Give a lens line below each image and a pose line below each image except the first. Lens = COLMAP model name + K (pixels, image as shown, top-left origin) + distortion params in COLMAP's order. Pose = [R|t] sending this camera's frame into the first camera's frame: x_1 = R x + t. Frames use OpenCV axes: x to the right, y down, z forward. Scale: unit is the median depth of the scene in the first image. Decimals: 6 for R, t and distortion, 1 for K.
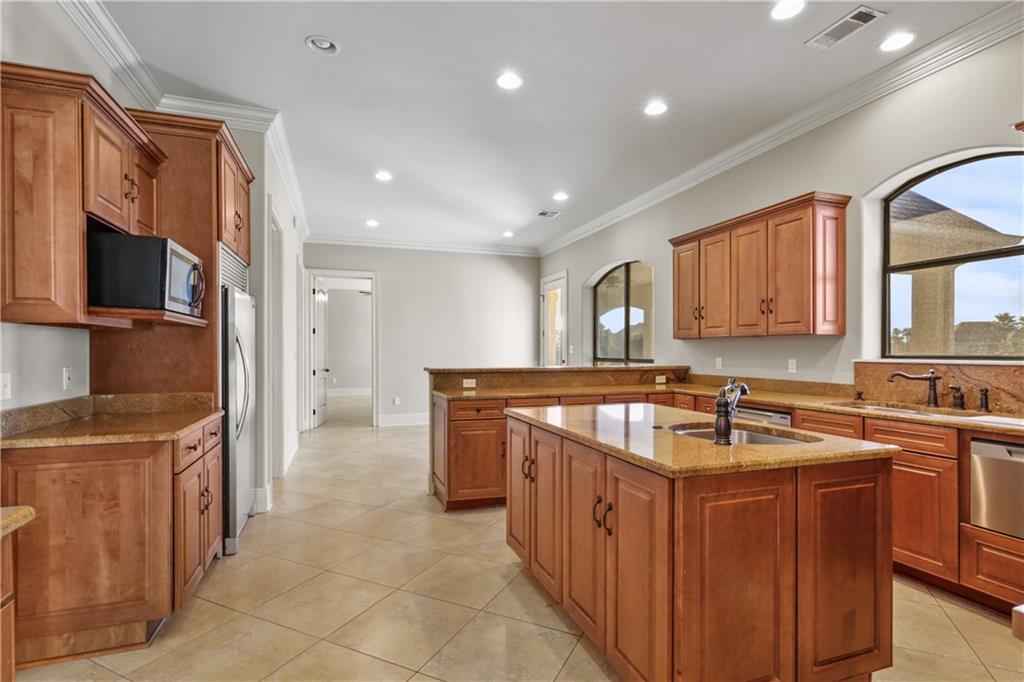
lens RADIAL K [[490.6, 0, 510.0], [0, 490.6, 349.6], [0, 0, 1]] dist [0.001305, -0.000349]
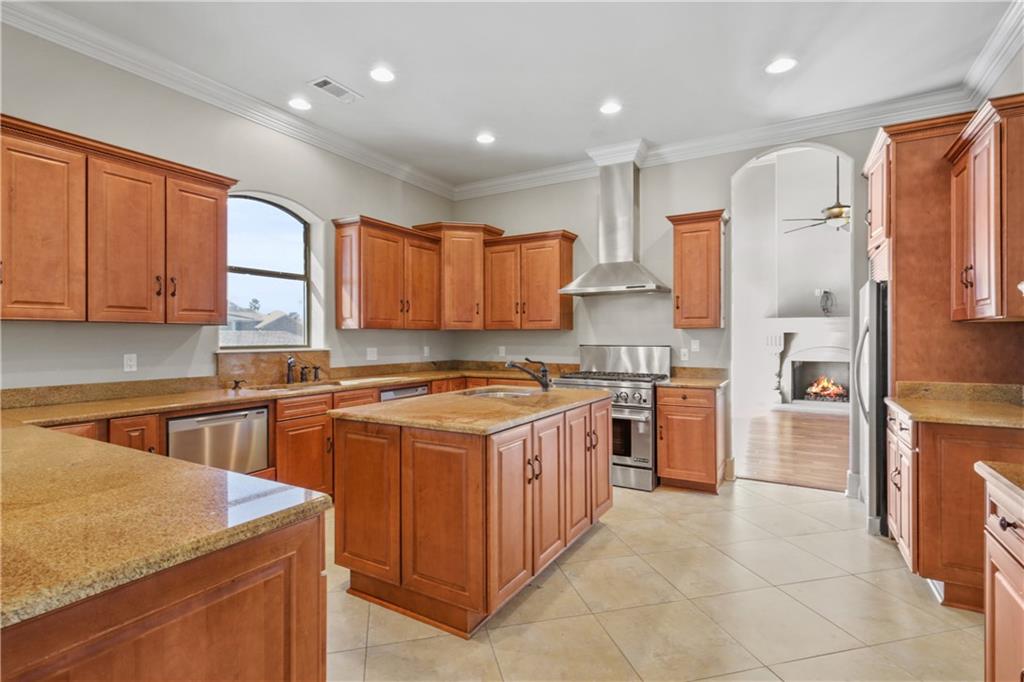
lens RADIAL K [[490.6, 0, 514.6], [0, 490.6, 338.7], [0, 0, 1]] dist [0.001305, -0.000349]
pose [[-0.652213, -0.000023, 0.758036, -0.450943], [-0.000141, 1.000000, -0.000091, -0.005154], [-0.758036, -0.000166, -0.652213, 1.142463]]
